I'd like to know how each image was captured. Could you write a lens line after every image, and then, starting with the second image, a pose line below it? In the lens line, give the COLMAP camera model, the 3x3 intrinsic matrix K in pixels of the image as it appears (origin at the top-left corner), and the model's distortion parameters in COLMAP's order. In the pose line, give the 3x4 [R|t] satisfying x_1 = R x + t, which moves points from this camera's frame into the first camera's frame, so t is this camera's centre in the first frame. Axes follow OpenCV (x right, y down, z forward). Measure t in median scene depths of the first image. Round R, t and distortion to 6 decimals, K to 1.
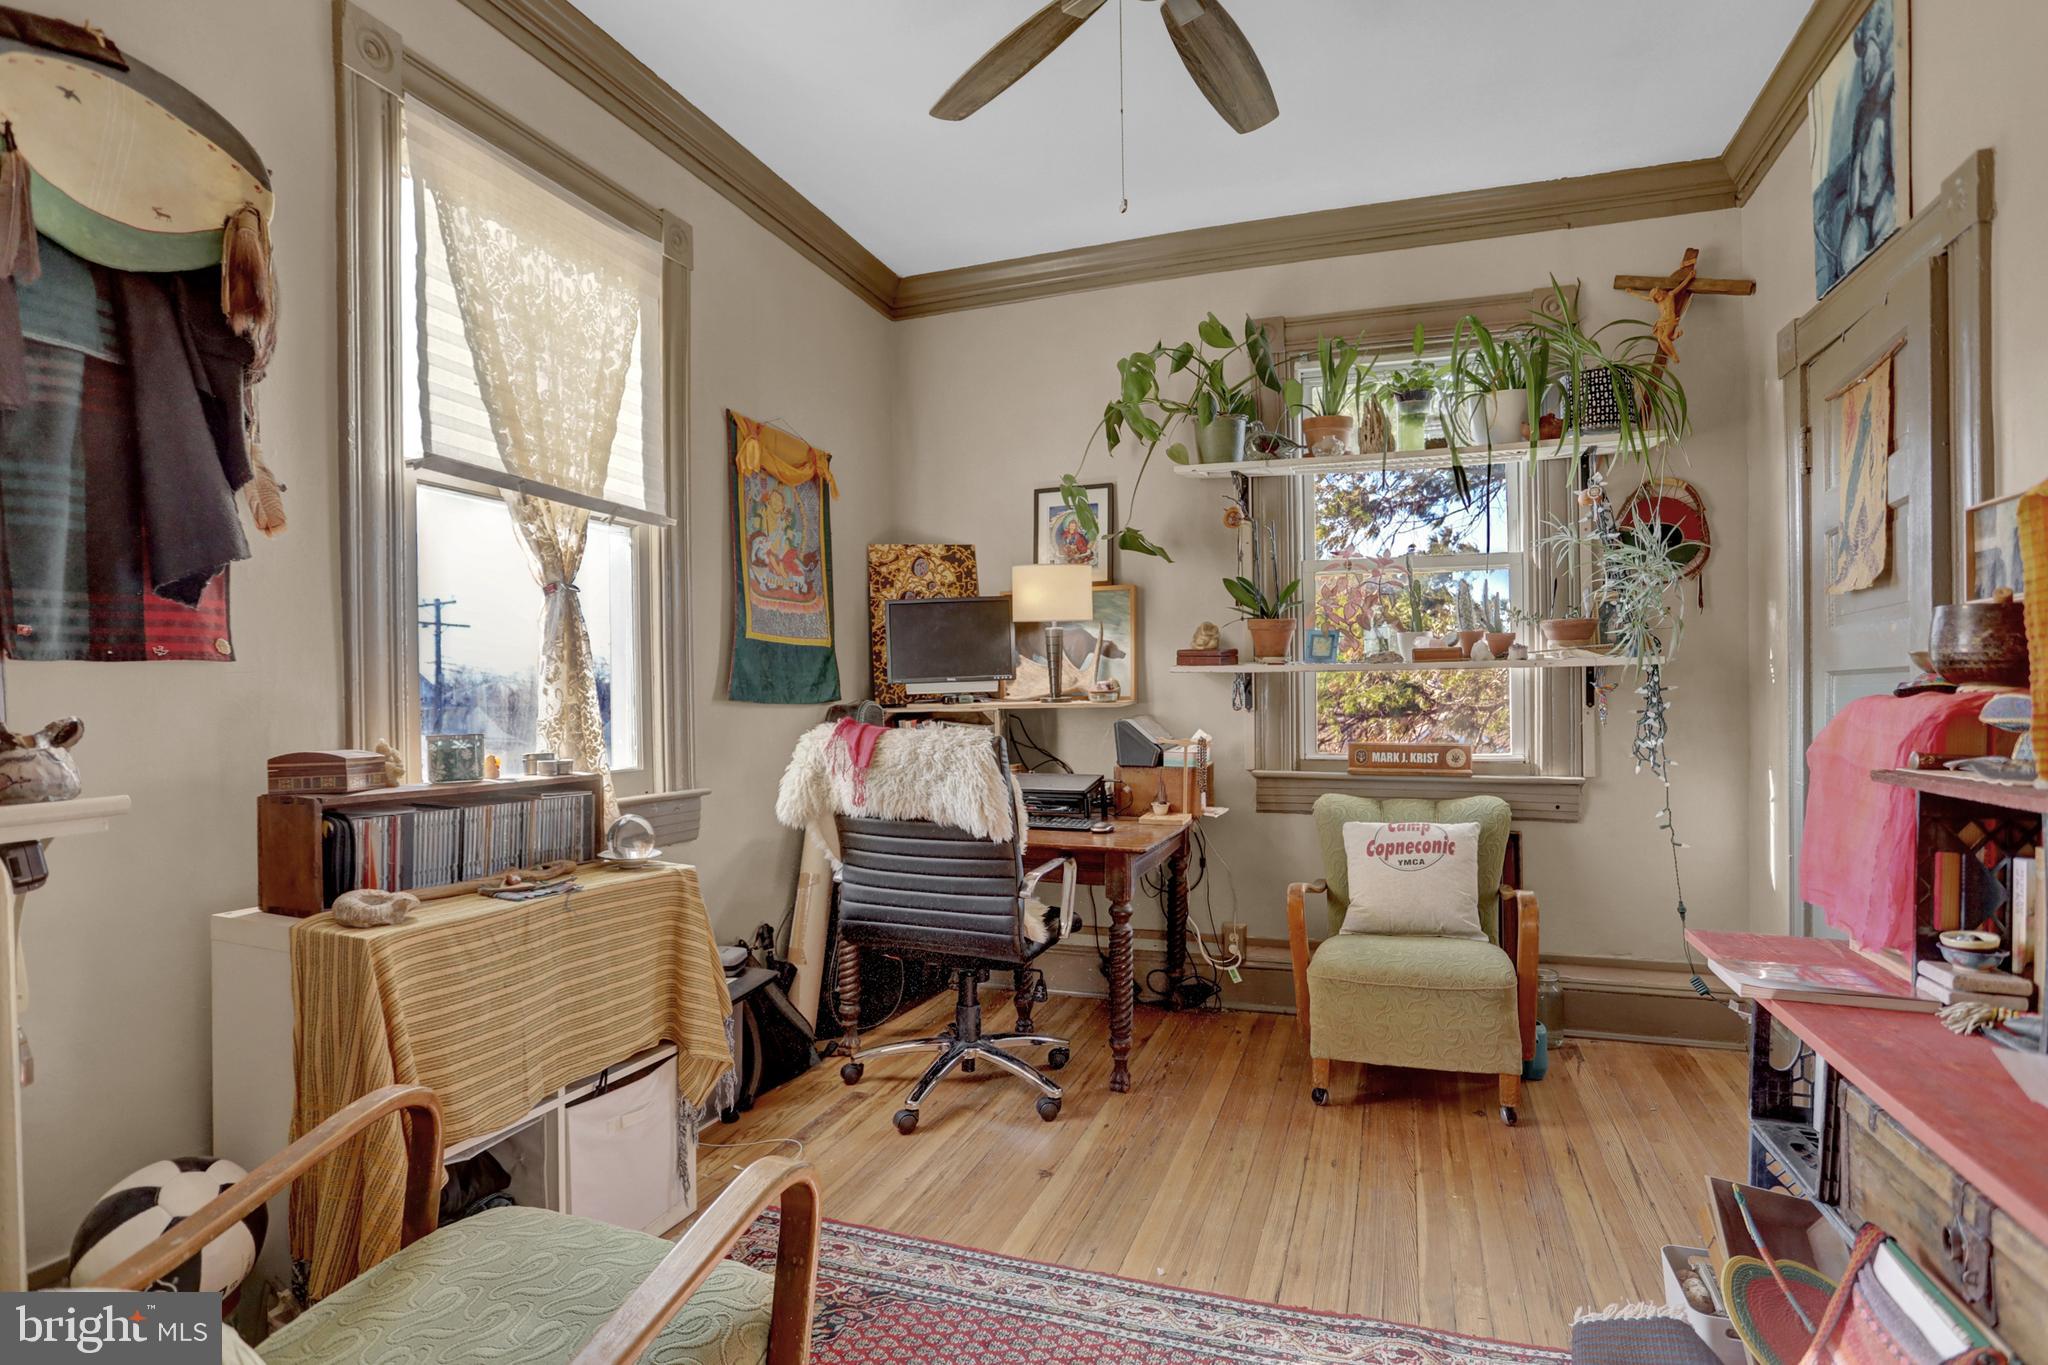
lens RADIAL K [[1141.0, 0, 1024.3], [0, 1141.0, 707.9], [0, 0, 1]] dist [-0.000460, 0.000089]
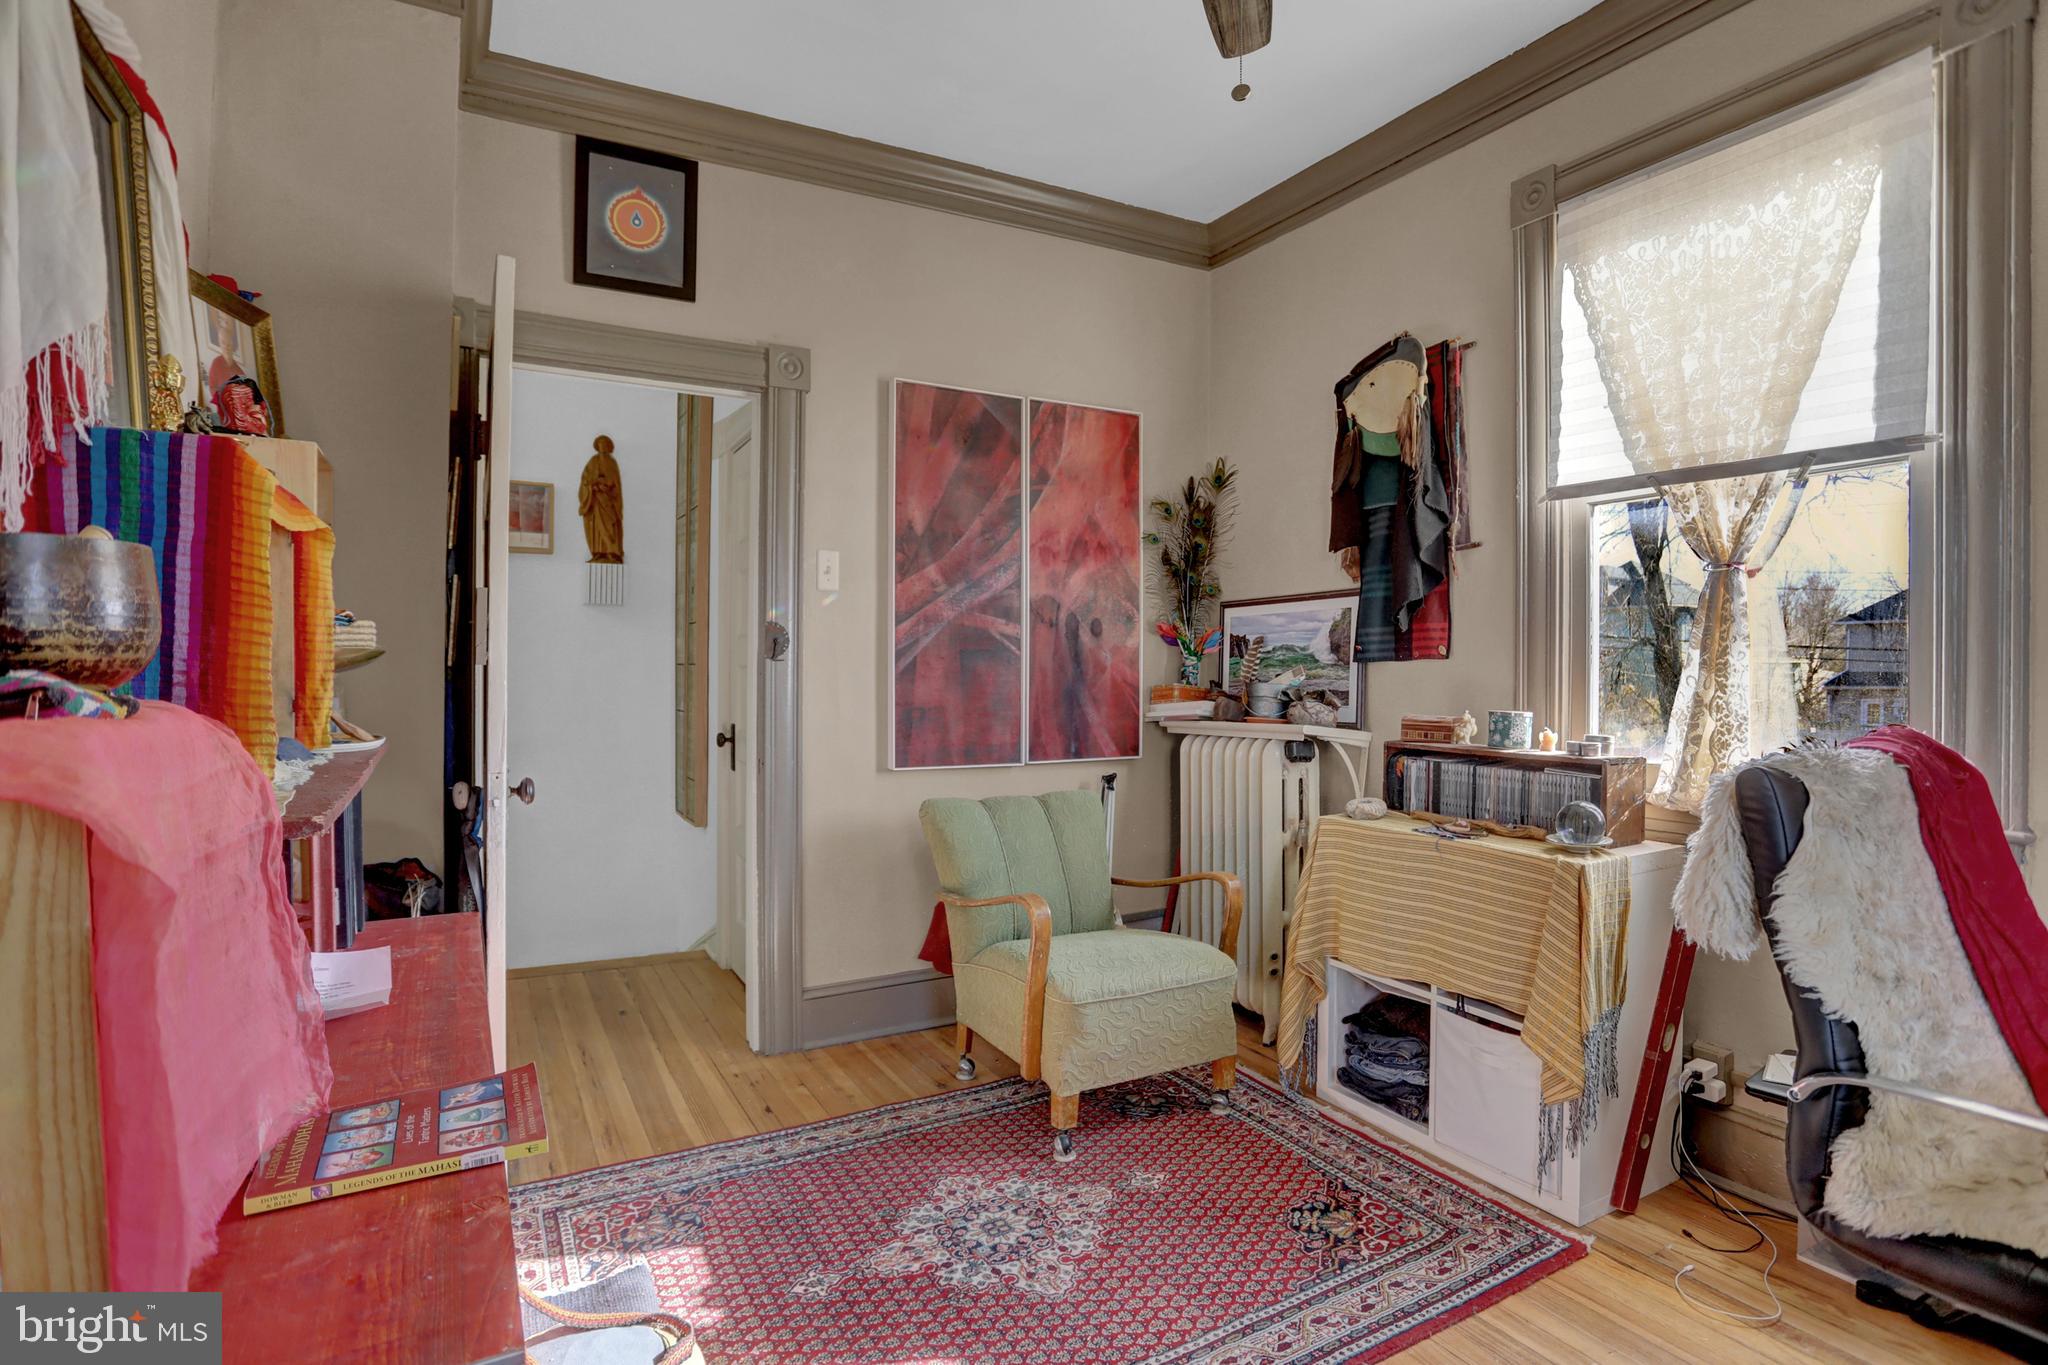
lens RADIAL K [[1174.4, 0, 1024.0], [0, 1174.4, 682.5], [0, 0, 1]] dist [0.000242, 0.000010]
pose [[-0.701262, 0.011773, -0.712806, 0.780932], [-0.005117, 0.999755, 0.021546, -0.033166], [0.712885, 0.018757, -0.701030, 1.448087]]
